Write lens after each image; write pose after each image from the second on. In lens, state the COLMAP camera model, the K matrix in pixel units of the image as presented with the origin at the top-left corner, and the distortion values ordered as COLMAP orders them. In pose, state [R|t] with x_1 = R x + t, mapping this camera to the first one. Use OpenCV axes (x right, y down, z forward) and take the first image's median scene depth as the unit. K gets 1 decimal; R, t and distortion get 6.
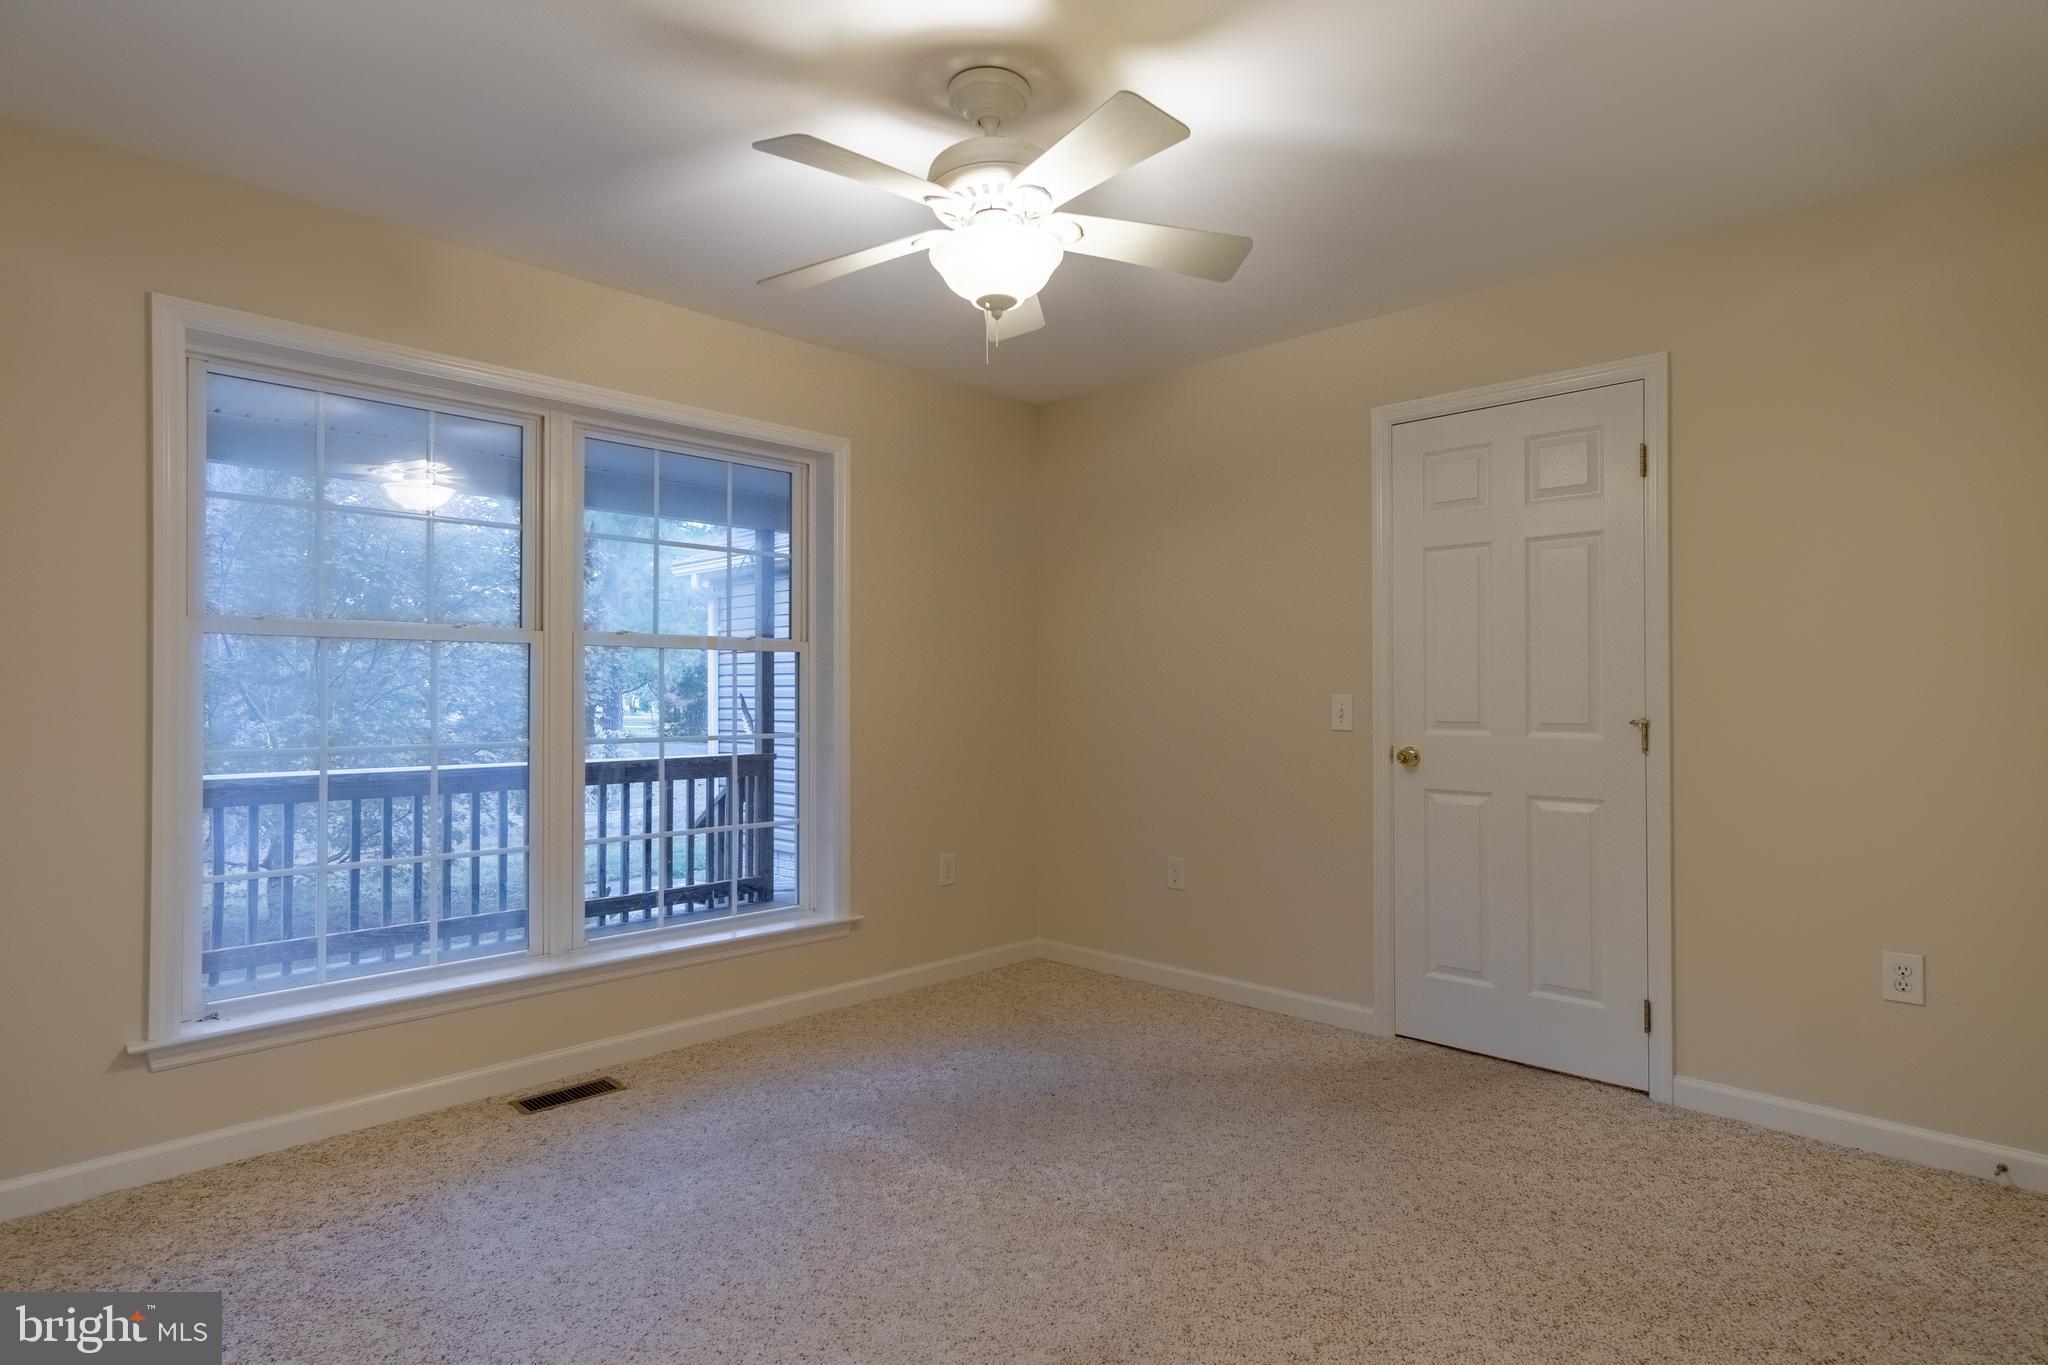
lens RADIAL K [[1075.2, 0, 1024.0], [0, 1075.2, 682.5], [0, 0, 1]] dist [0.001761, 0.000056]
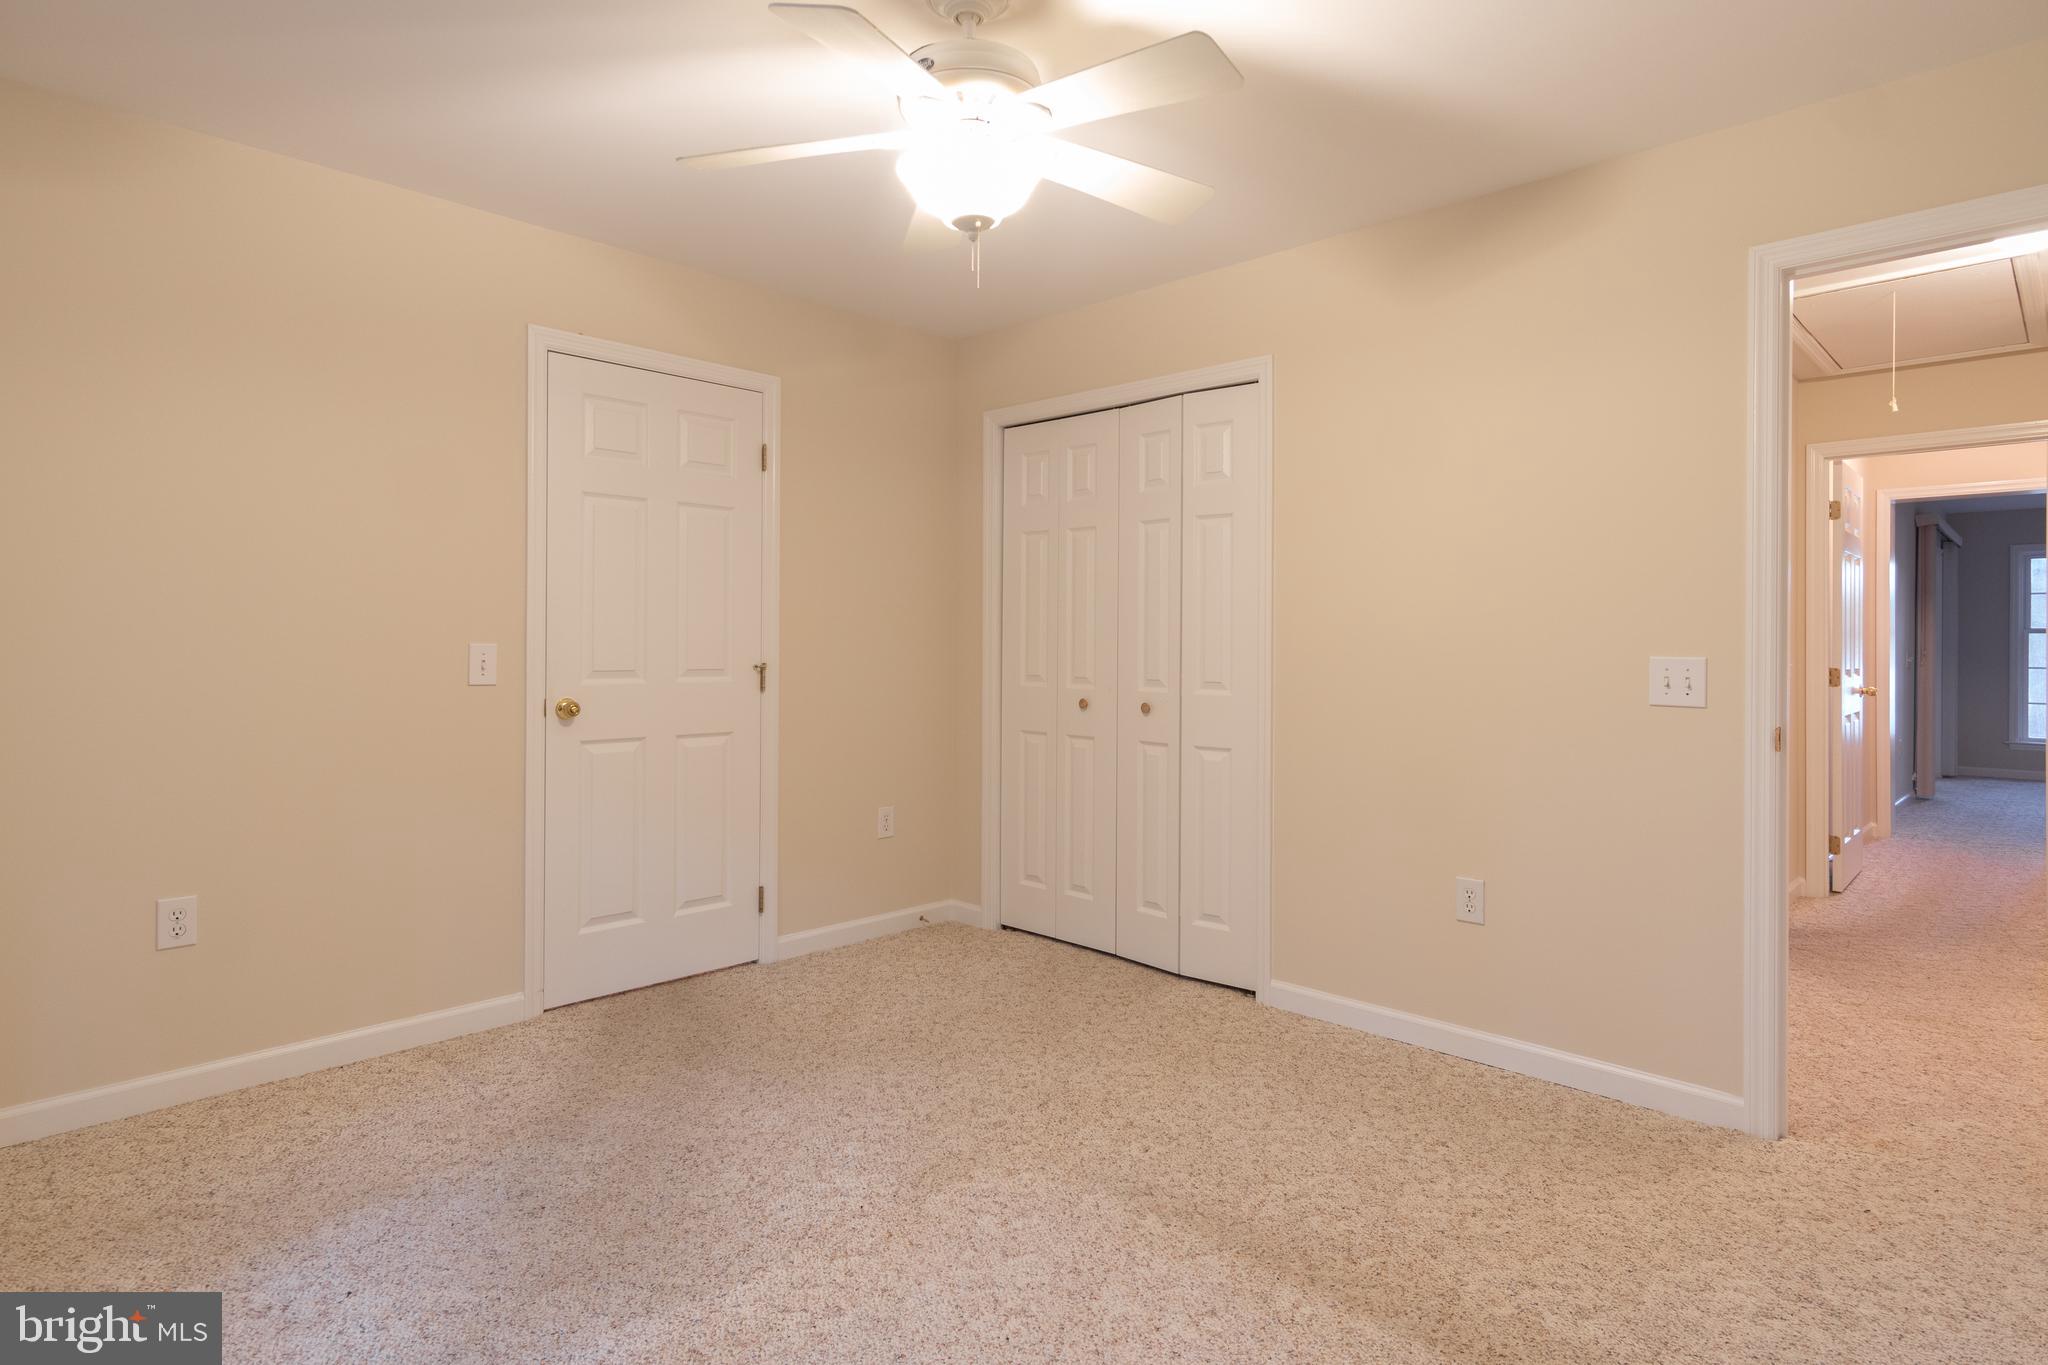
lens RADIAL K [[1096.3, 0, 1025.3], [0, 1096.3, 635.5], [0, 0, 1]] dist [0.003555, 0.000724]
pose [[0.000630, 0.008402, 0.999965, -0.685669], [-0.015550, 0.999844, -0.008391, 0.006583], [-0.999879, -0.015545, 0.000761, 0.672322]]
